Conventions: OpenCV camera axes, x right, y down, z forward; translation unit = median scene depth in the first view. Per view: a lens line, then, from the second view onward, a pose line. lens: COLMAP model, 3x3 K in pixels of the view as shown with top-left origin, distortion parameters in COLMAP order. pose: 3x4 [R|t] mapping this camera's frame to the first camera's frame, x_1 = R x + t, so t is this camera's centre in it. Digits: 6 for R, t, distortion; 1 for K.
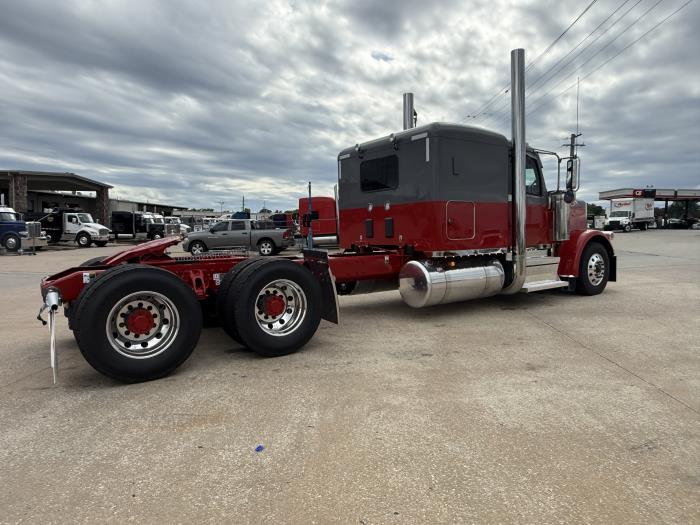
lens RADIAL K [[456.6, 0, 353.3], [0, 456.6, 262.9], [0, 0, 1]] dist [-0.001657, 0.002223]
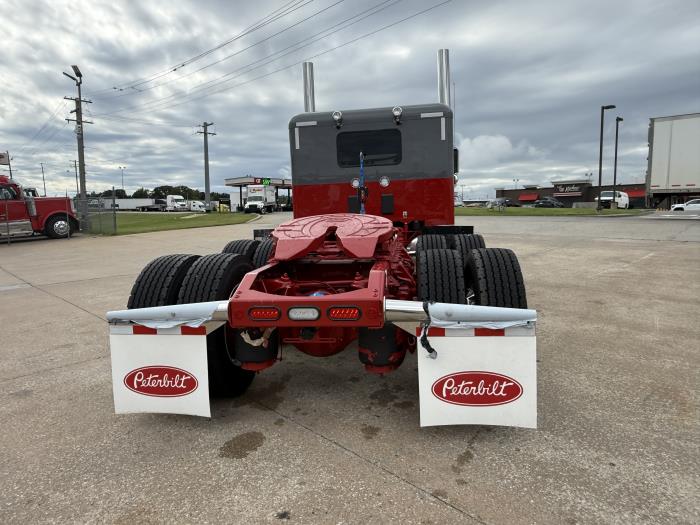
lens RADIAL K [[452.0, 0, 348.6], [0, 452.0, 255.7], [0, 0, 1]] dist [-0.001322, -0.001692]
pose [[0.681180, -0.087478, 0.726871, -0.136729], [0.075253, 0.995943, 0.049339, -0.004081], [-0.728238, 0.021091, 0.685000, 0.078332]]
